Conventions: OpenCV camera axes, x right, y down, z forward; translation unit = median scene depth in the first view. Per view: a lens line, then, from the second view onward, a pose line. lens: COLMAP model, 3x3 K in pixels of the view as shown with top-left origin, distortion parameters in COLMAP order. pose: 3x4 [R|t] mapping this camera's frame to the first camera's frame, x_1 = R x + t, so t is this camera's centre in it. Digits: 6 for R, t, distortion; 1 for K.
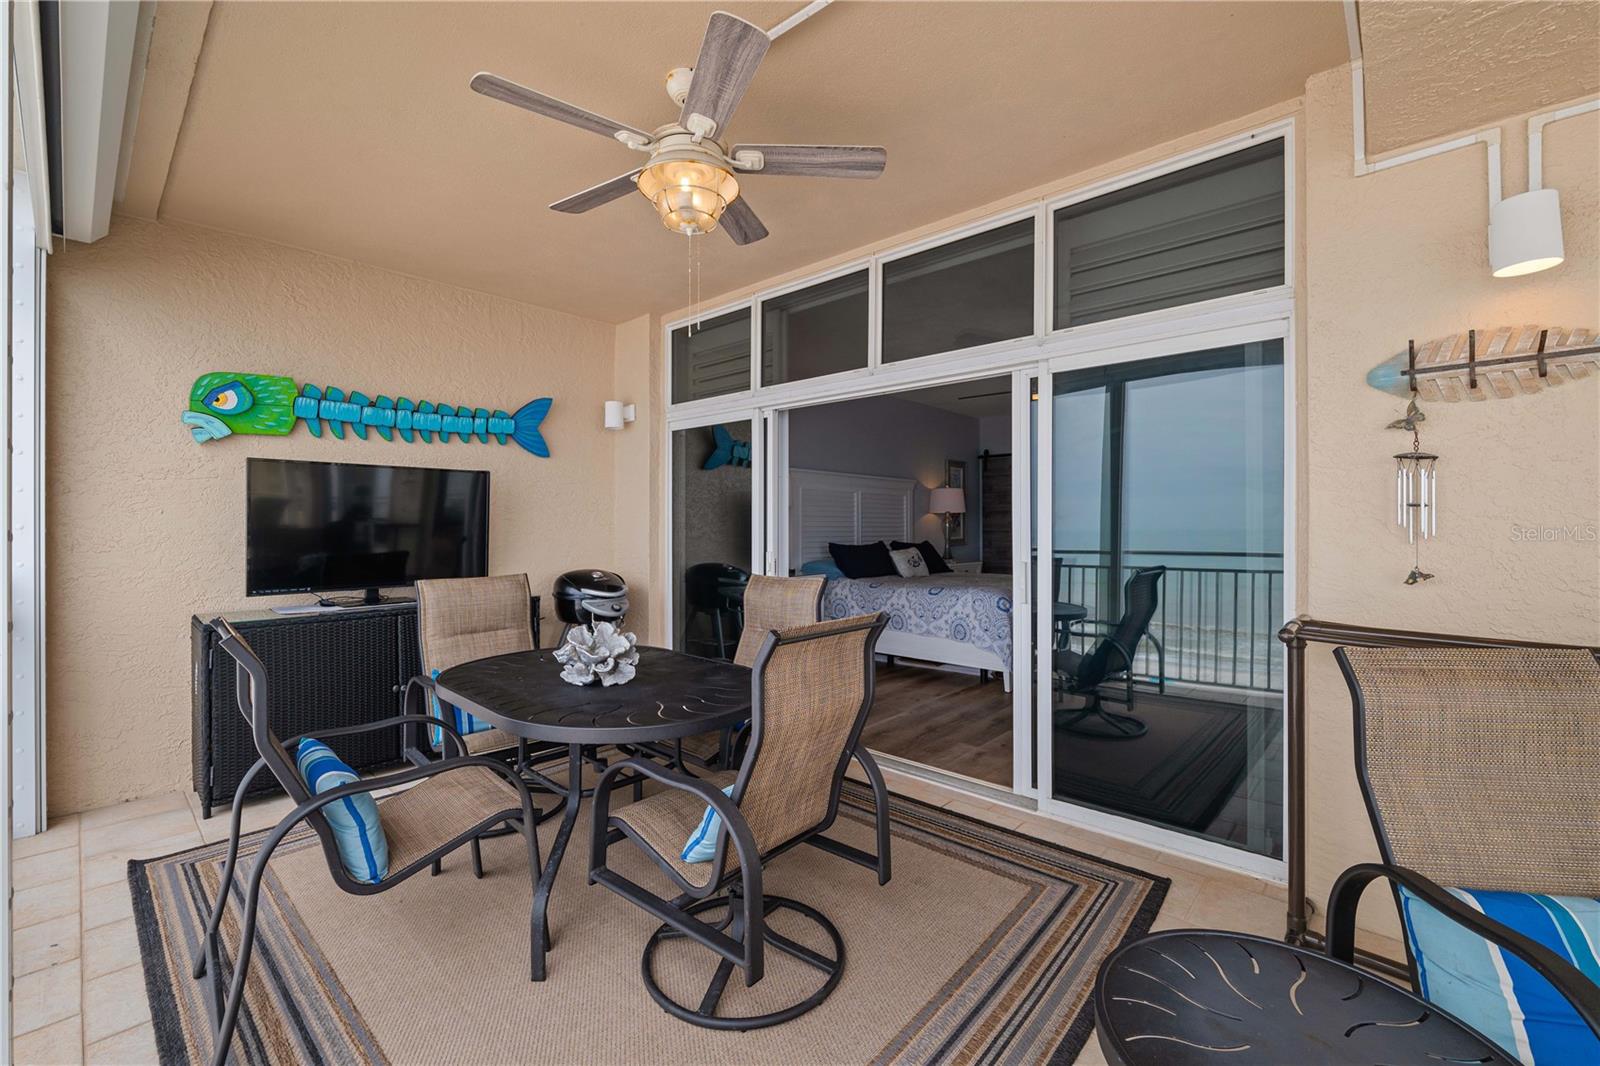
lens RADIAL K [[660.7, 0, 806.6], [0, 660.7, 528.4], [0, 0, 1]] dist [-0.002694, 0.001306]
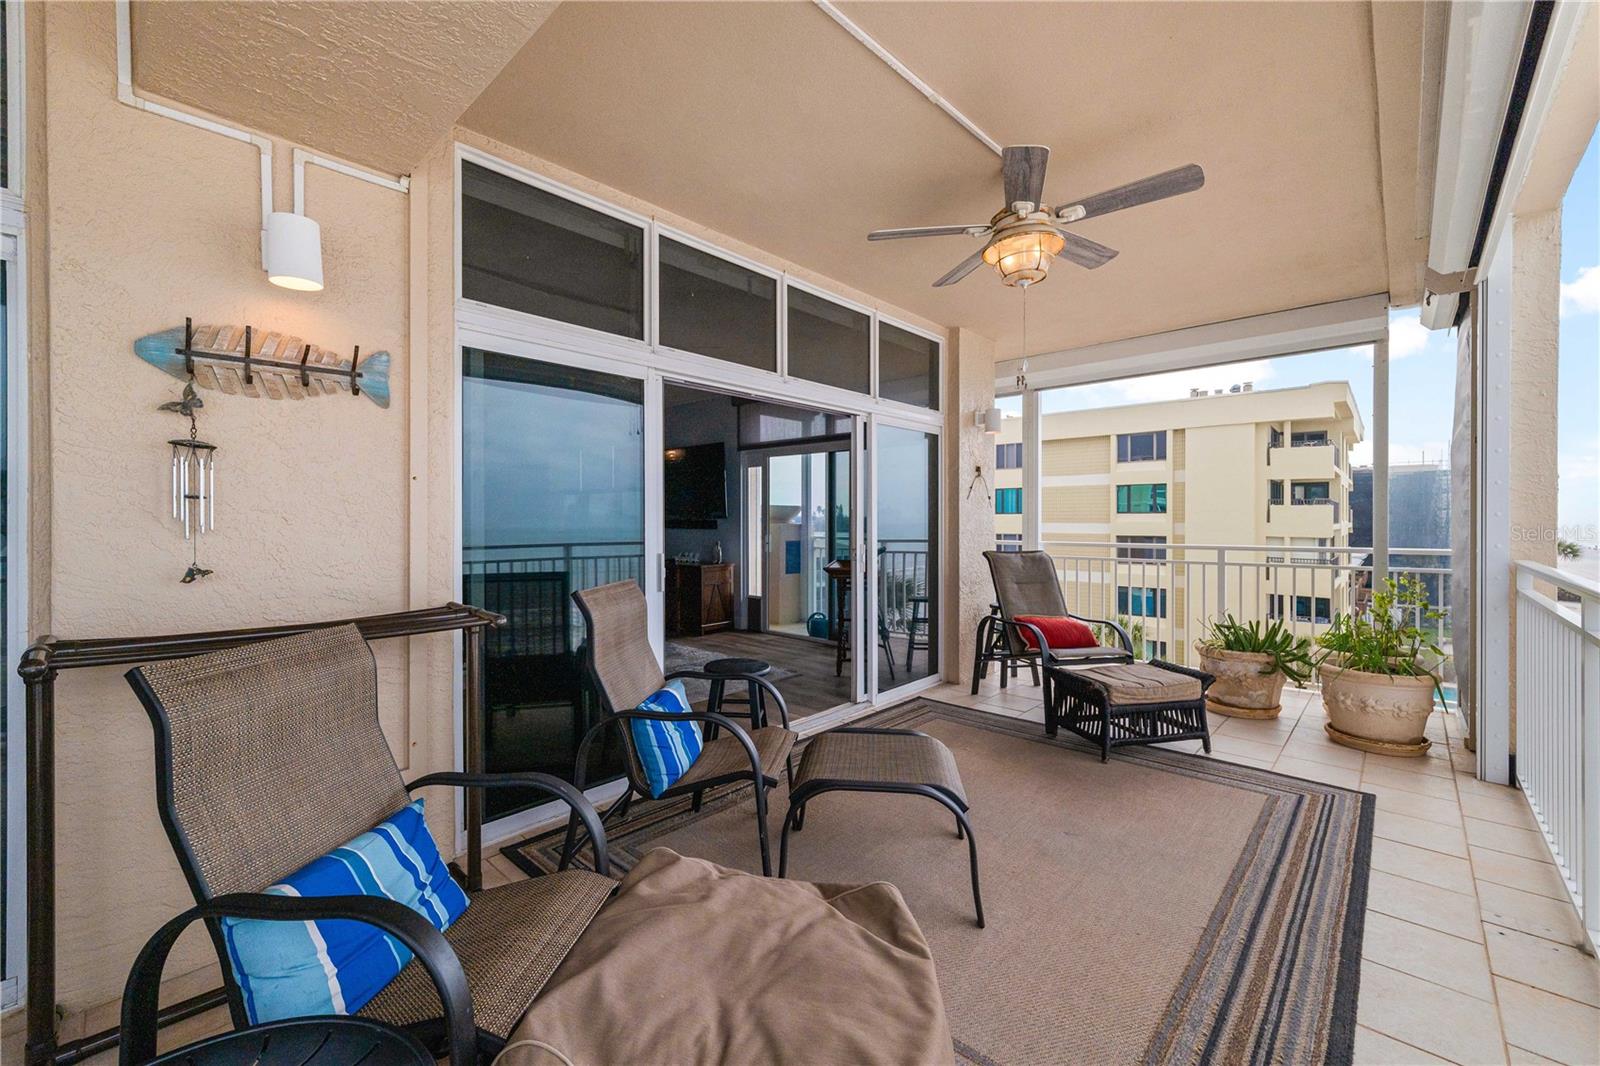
lens RADIAL K [[660.7, 0, 808.9], [0, 660.7, 521.2], [0, 0, 1]] dist [-0.002694, 0.001306]
pose [[0.015364, -0.001748, 0.999880, 0.008544], [0.004884, 0.999987, 0.001673, 0.001549], [-0.999870, 0.004858, 0.015373, 0.124869]]
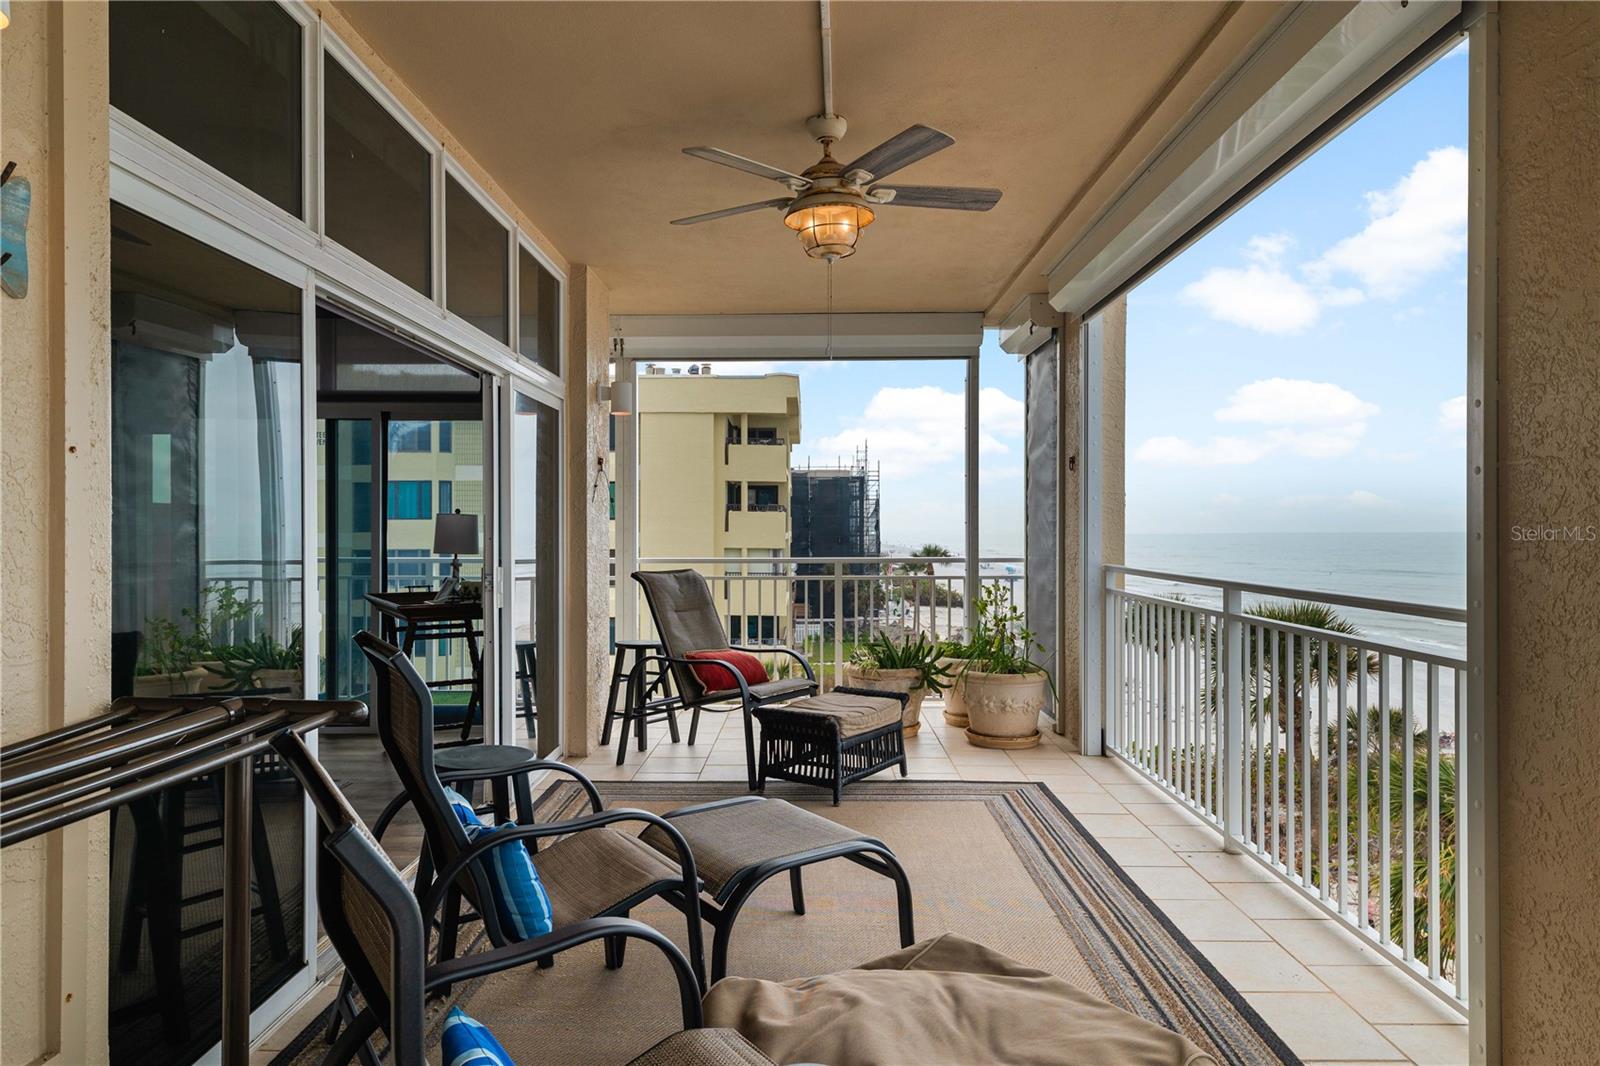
lens RADIAL K [[964.5, 0, 807.4], [0, 964.5, 529.9], [0, 0, 1]] dist [0.005386, 0.000351]
pose [[-0.661869, -0.002002, 0.749617, 0.129924], [0.002938, 0.999982, 0.005265, -0.010065], [-0.749614, 0.005687, -0.661851, 0.968324]]
